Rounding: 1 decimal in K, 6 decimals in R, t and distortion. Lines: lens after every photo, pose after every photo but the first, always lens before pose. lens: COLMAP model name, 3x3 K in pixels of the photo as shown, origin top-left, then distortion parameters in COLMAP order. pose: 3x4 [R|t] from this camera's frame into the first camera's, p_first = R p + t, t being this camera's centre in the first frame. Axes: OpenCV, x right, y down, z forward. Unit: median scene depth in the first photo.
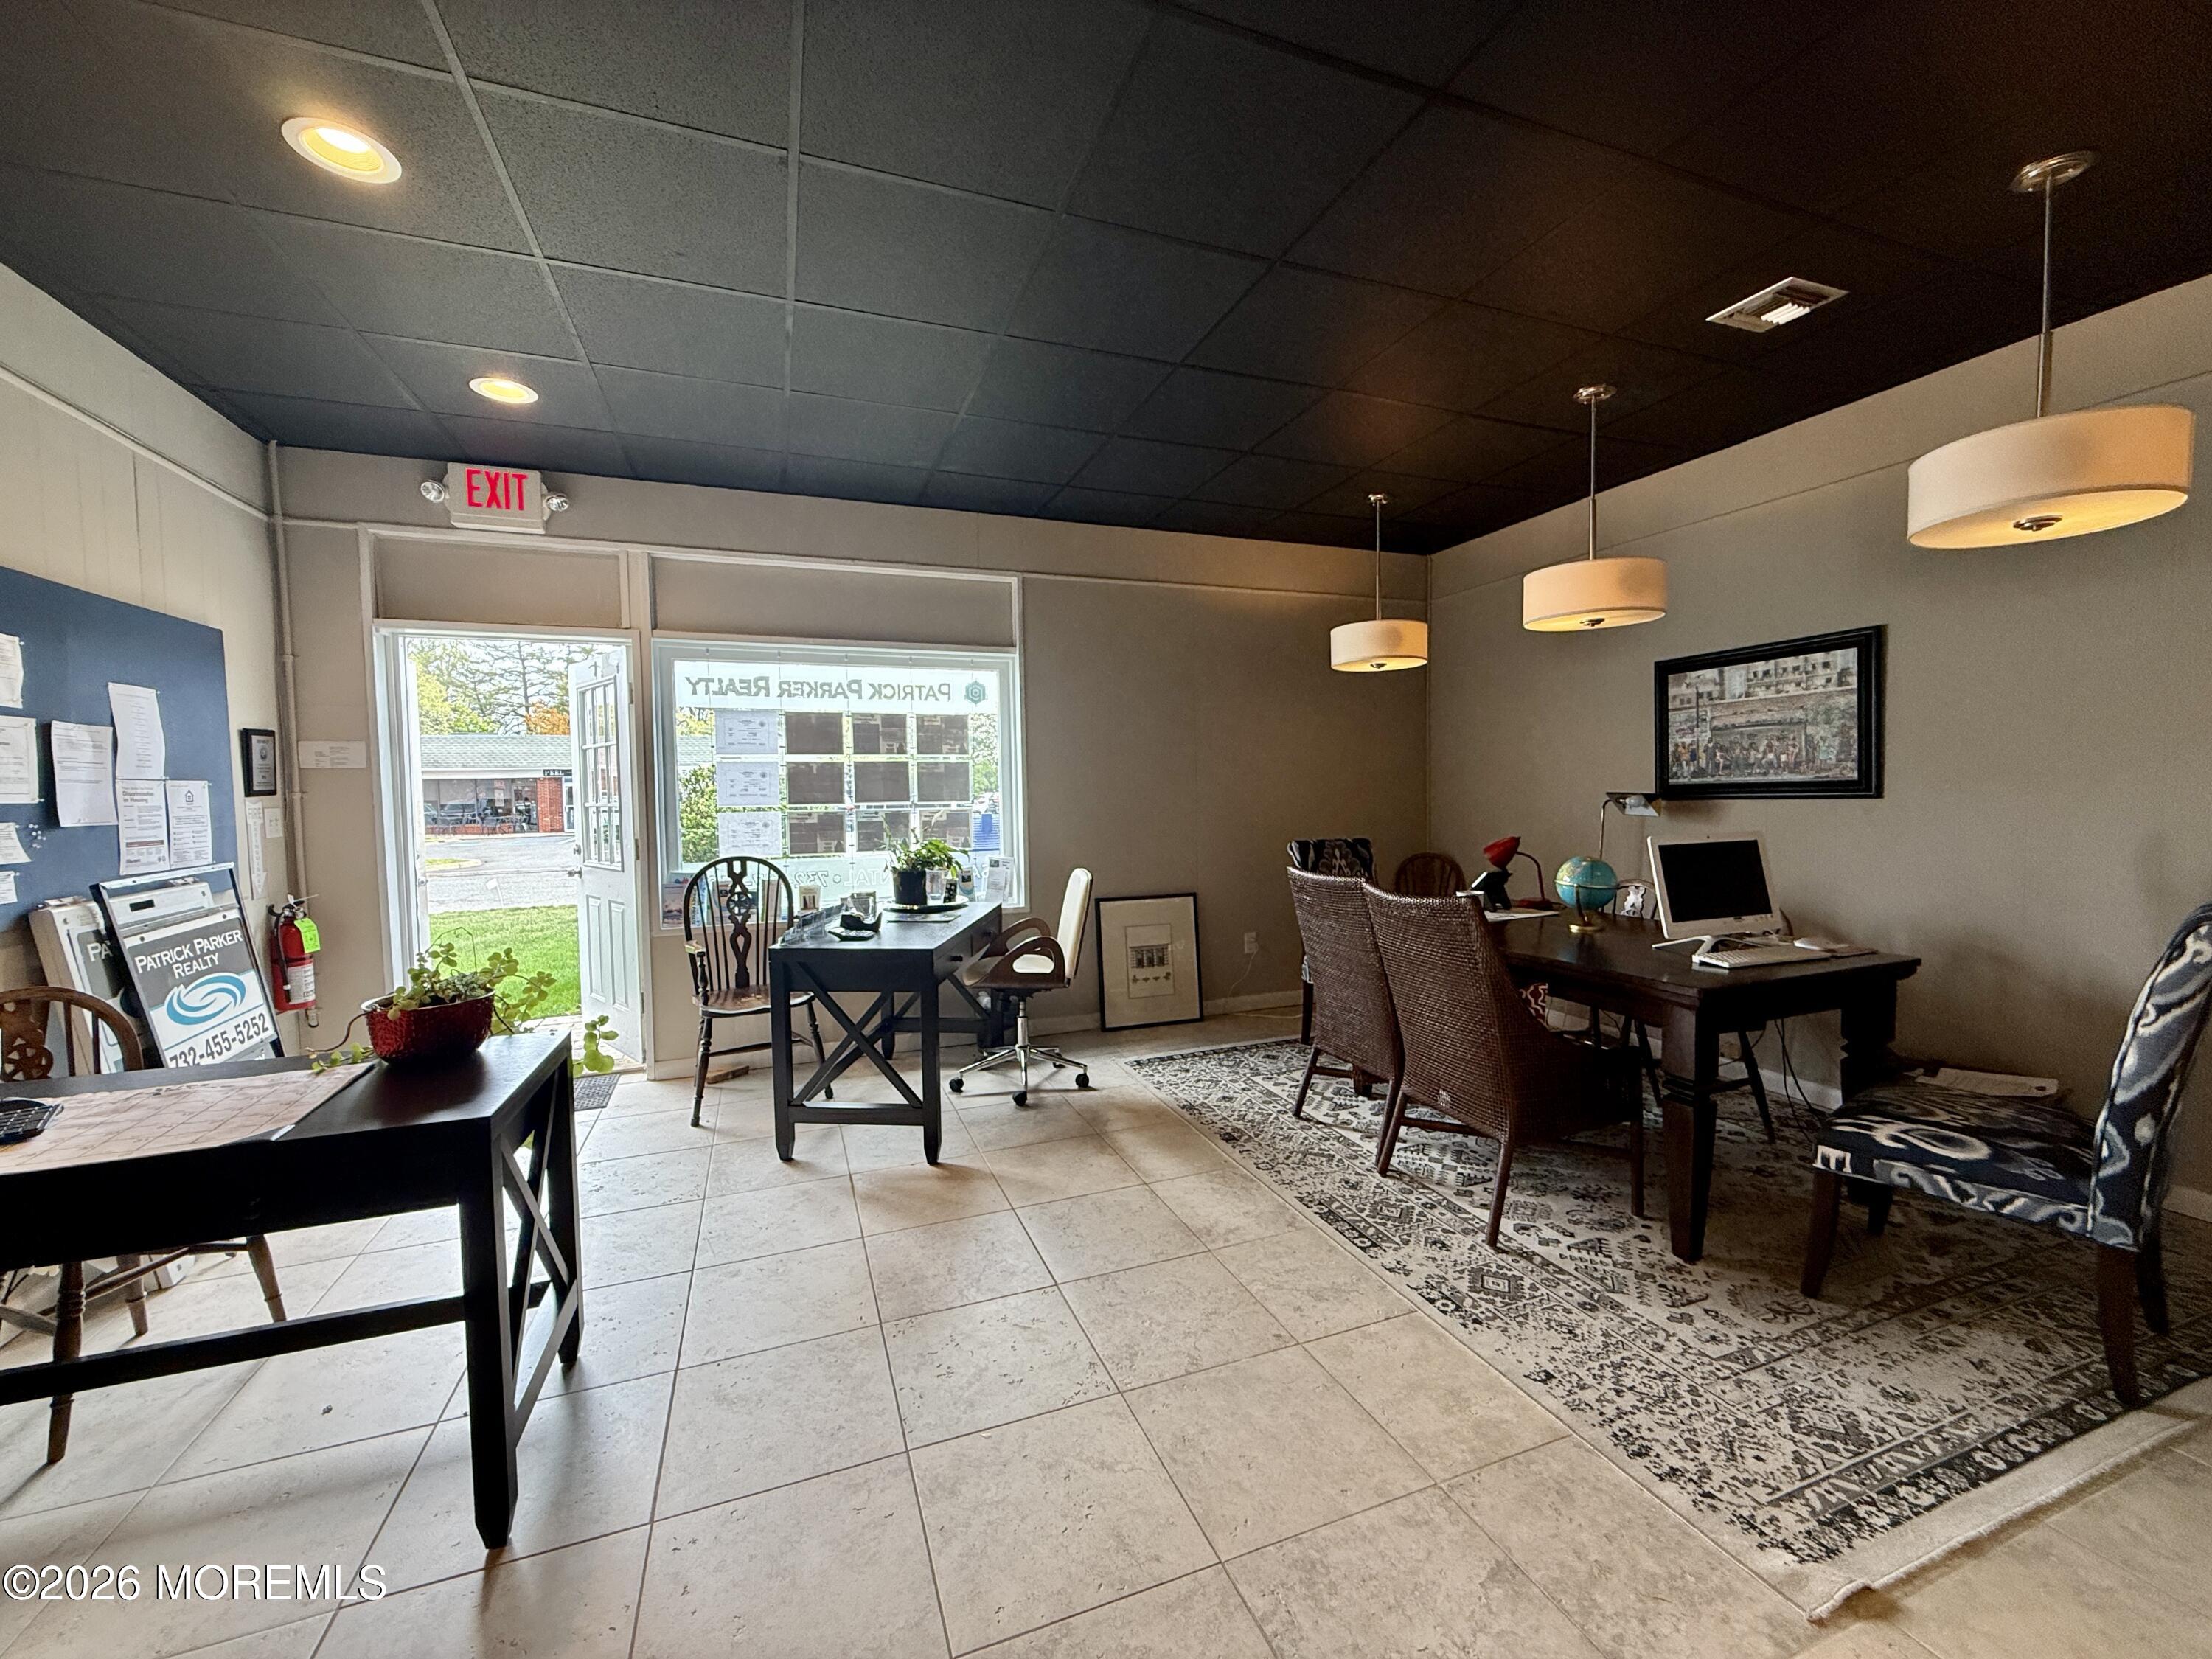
lens RADIAL K [[885.1, 0, 1108.2], [0, 885.1, 824.7], [0, 0, 1]] dist [0.003113, 0.000099]
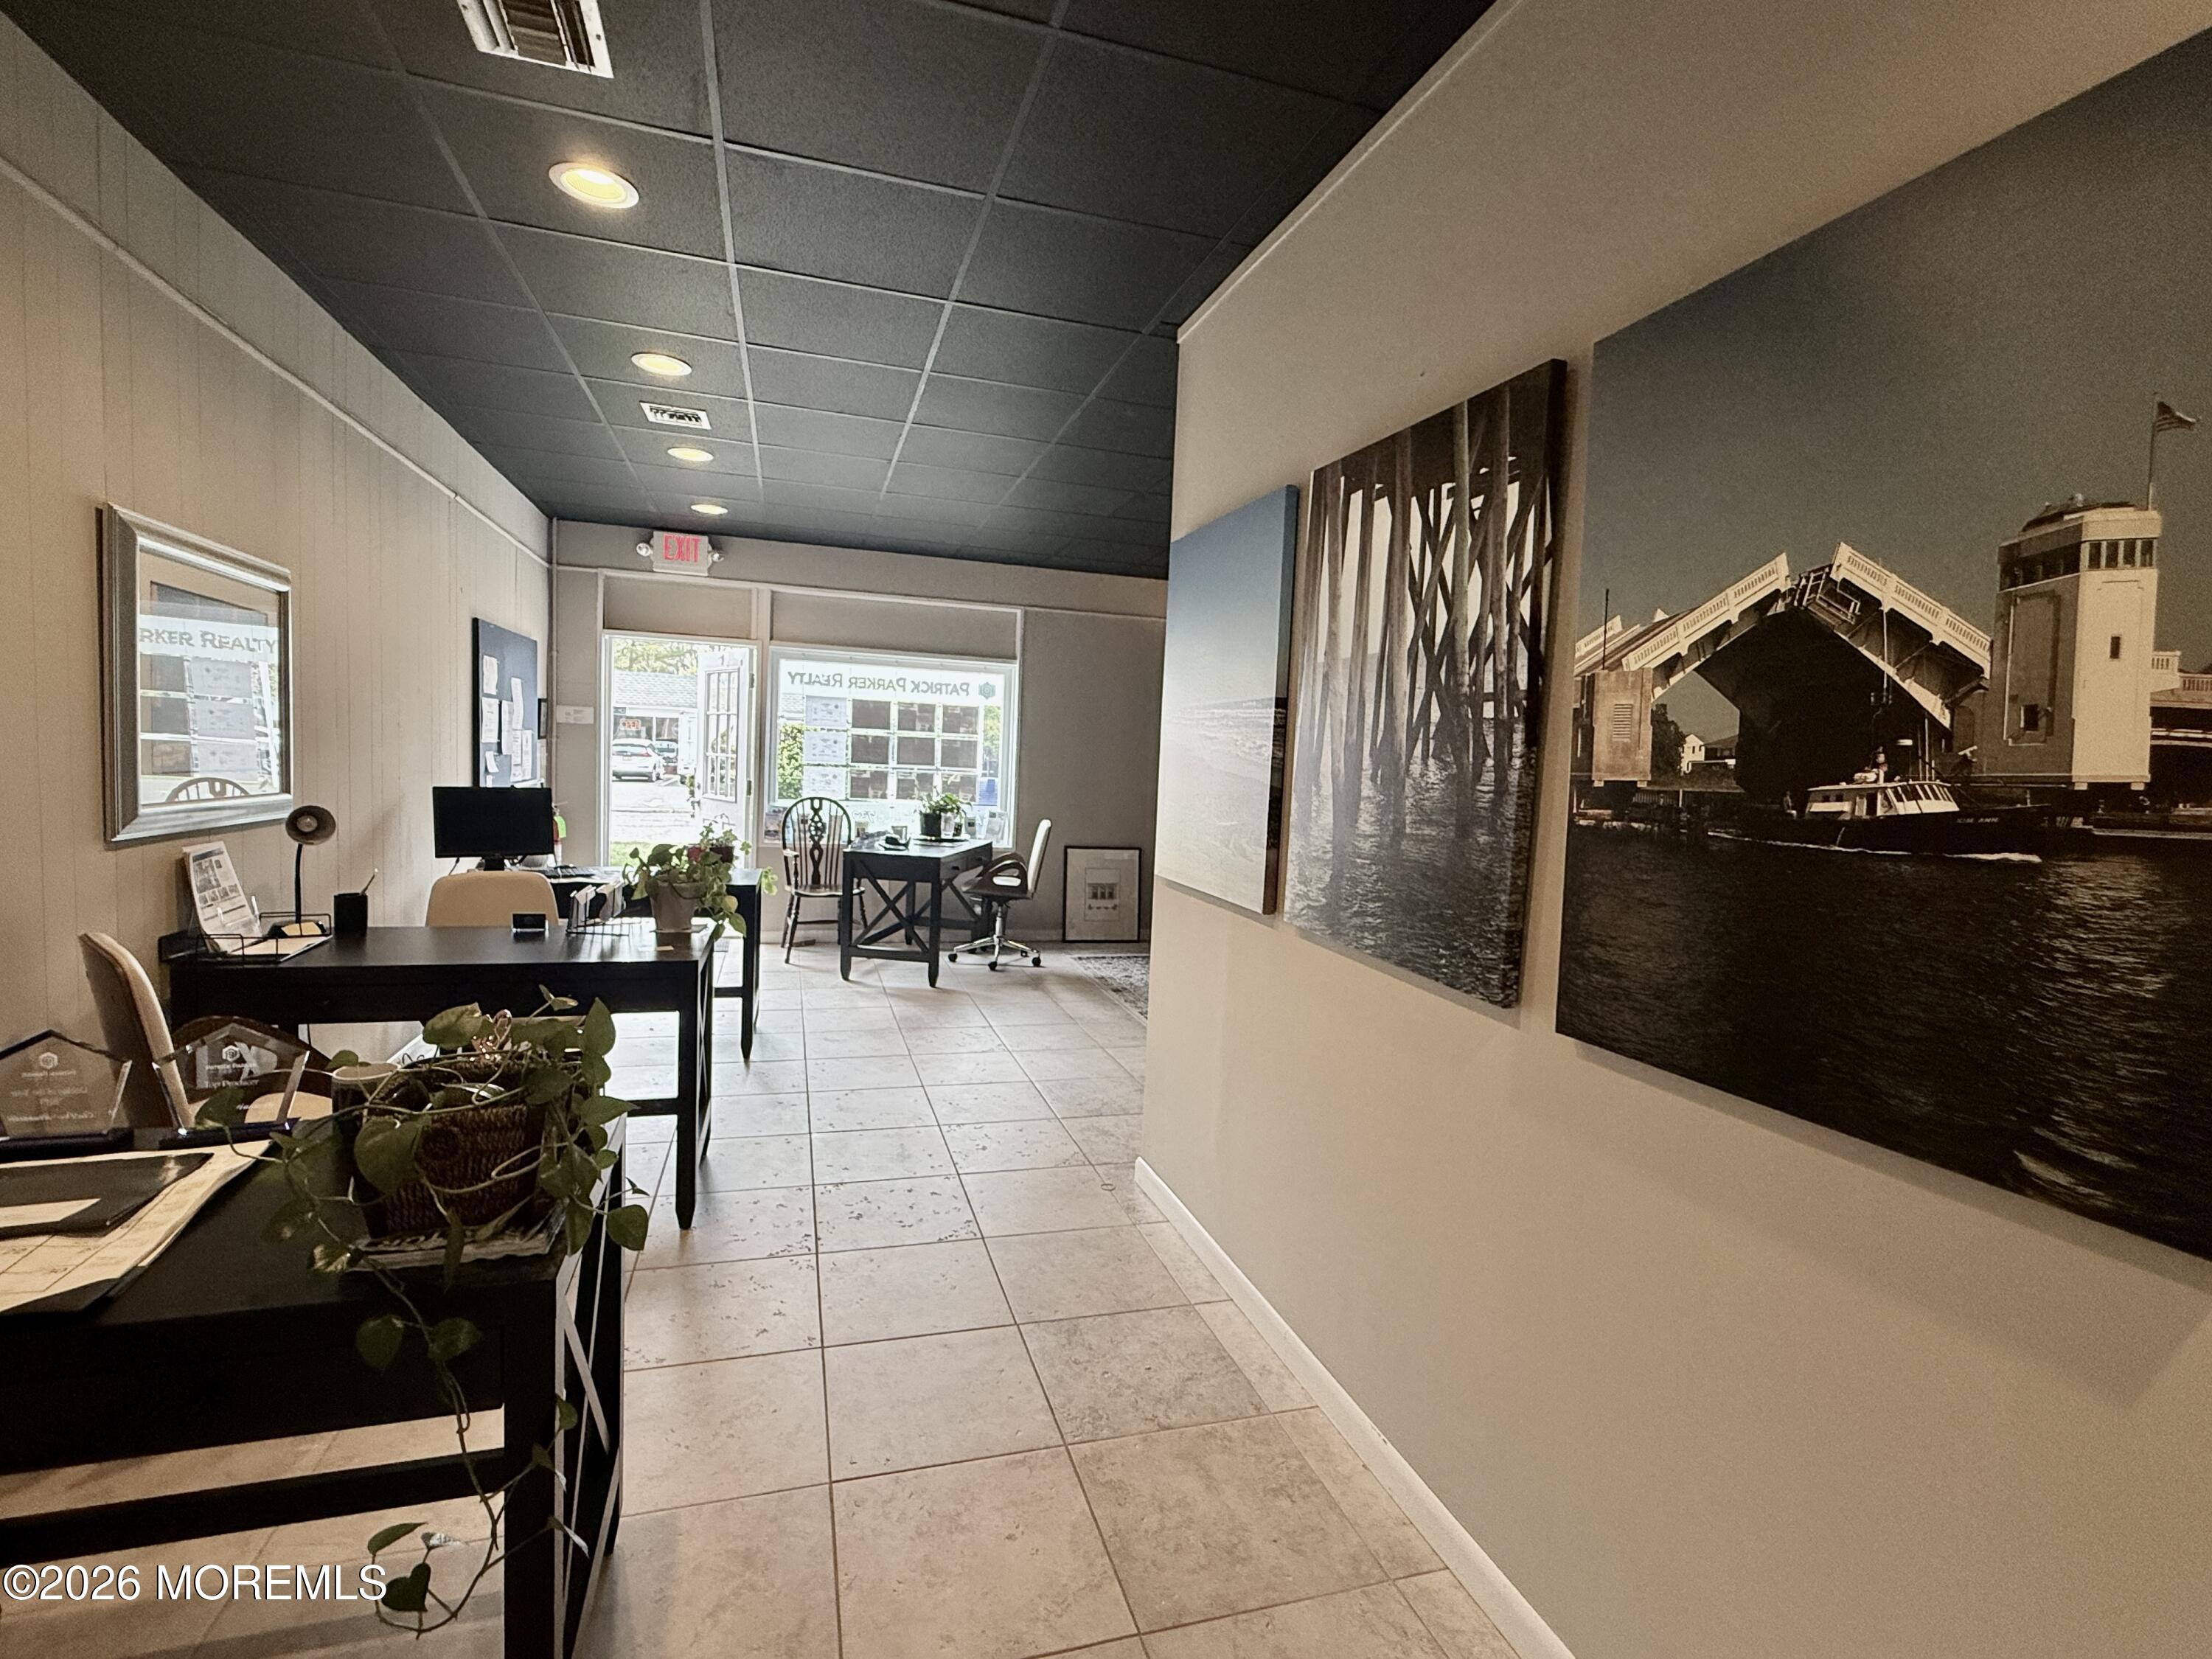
lens RADIAL K [[1033.5, 0, 1103.4], [0, 1033.5, 822.8], [0, 0, 1]] dist [-0.001162, 0.000010]
pose [[0.995755, 0.065231, -0.064942, 0.172401], [-0.063898, 0.997705, 0.022389, 0.010077], [0.066253, -0.018144, 0.997638, -0.688459]]
